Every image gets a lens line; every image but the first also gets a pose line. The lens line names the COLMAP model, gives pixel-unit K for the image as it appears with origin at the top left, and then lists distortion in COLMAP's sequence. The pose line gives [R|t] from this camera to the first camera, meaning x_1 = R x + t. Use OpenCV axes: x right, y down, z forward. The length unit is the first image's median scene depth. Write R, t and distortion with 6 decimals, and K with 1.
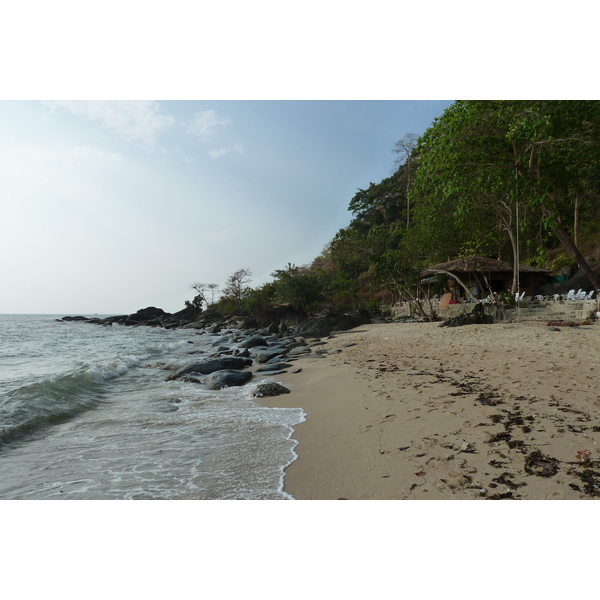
lens RADIAL K [[428.7, 0, 301.8], [0, 428.7, 296.9], [0, 0, 1]] dist [-0.043348, 0.015759]
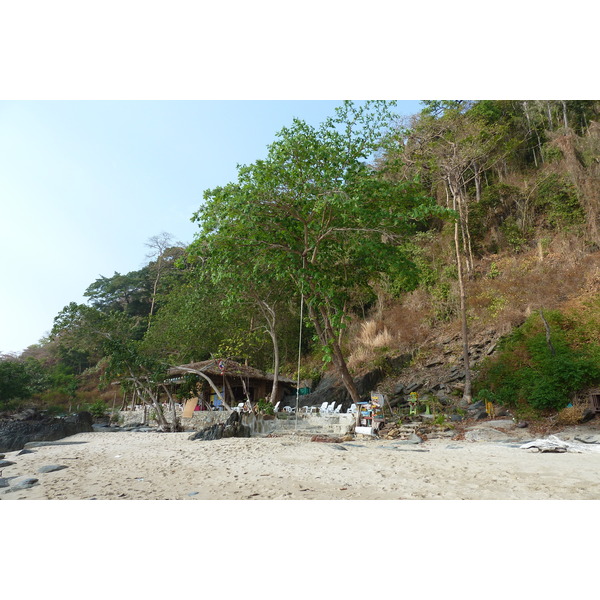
lens RADIAL K [[428.7, 0, 304.6], [0, 428.7, 296.1], [0, 0, 1]] dist [-0.043348, 0.015759]
pose [[0.815334, 0.197036, 0.544434, 0.015737], [-0.057329, 0.963166, -0.262724, 0.007076], [-0.576146, 0.182996, 0.796598, 0.157492]]
